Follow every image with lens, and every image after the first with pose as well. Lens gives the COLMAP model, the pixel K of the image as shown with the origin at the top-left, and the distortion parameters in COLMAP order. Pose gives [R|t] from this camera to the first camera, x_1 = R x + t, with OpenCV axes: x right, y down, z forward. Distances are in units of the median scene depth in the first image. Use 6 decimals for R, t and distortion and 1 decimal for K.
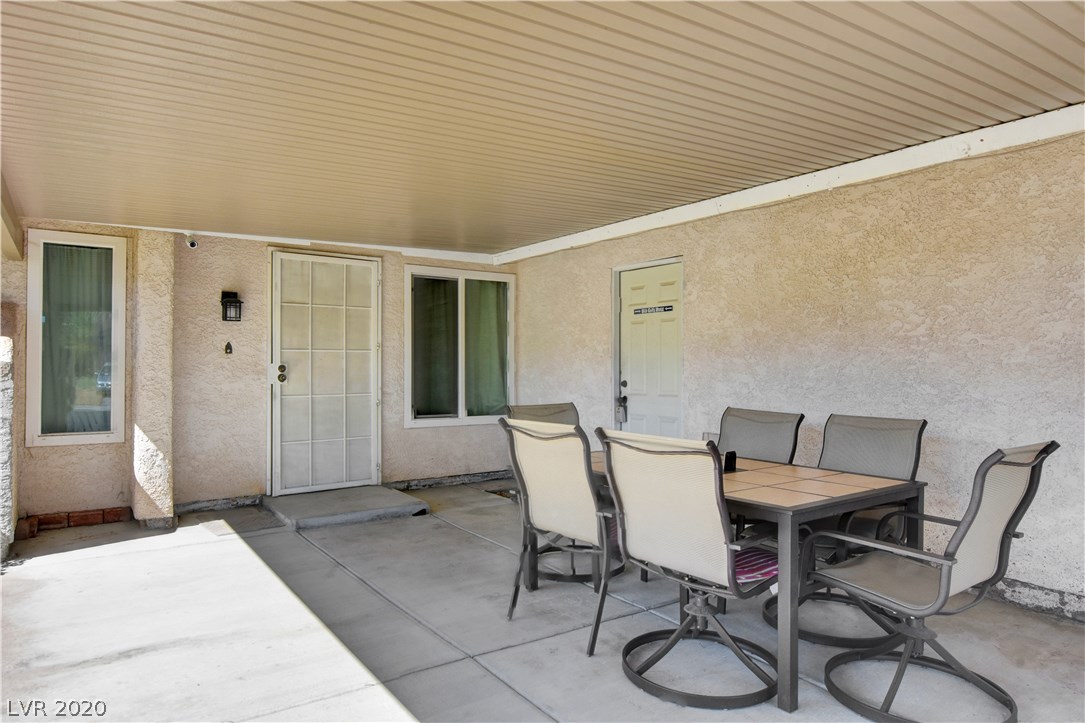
lens RADIAL K [[685.5, 0, 542.5], [0, 685.5, 361.5], [0, 0, 1]] dist [0.001871, 0.000733]
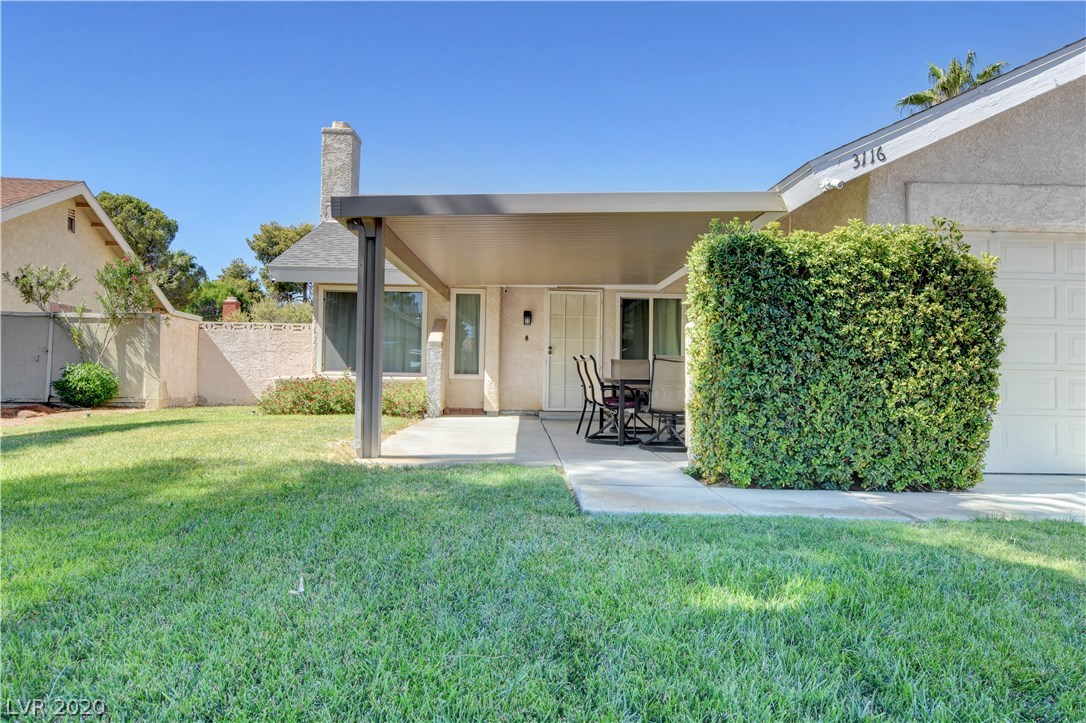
lens RADIAL K [[706.1, 0, 549.2], [0, 706.1, 360.0], [0, 0, 1]] dist [-0.032738, 0.039703]
pose [[0.841428, 0.003440, -0.540358, 0.741757], [-0.011429, 0.999869, -0.011432, 0.069467], [0.540248, 0.015795, 0.841357, -0.752081]]
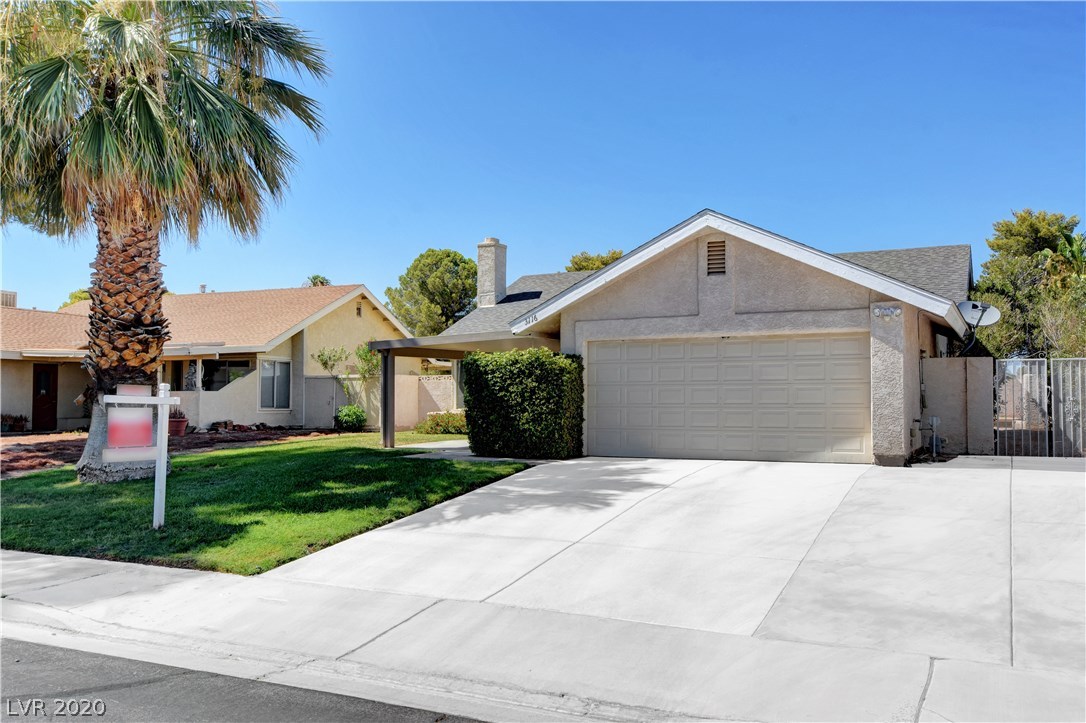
lens RADIAL K [[909.2, 0, 543.0], [0, 909.2, 361.5], [0, 0, 1]] dist [0.003352, 0.002336]
pose [[0.472061, -0.036439, -0.880813, 3.085055], [0.011109, 0.999312, -0.035387, 0.020046], [0.881496, 0.006920, 0.472141, -1.058163]]
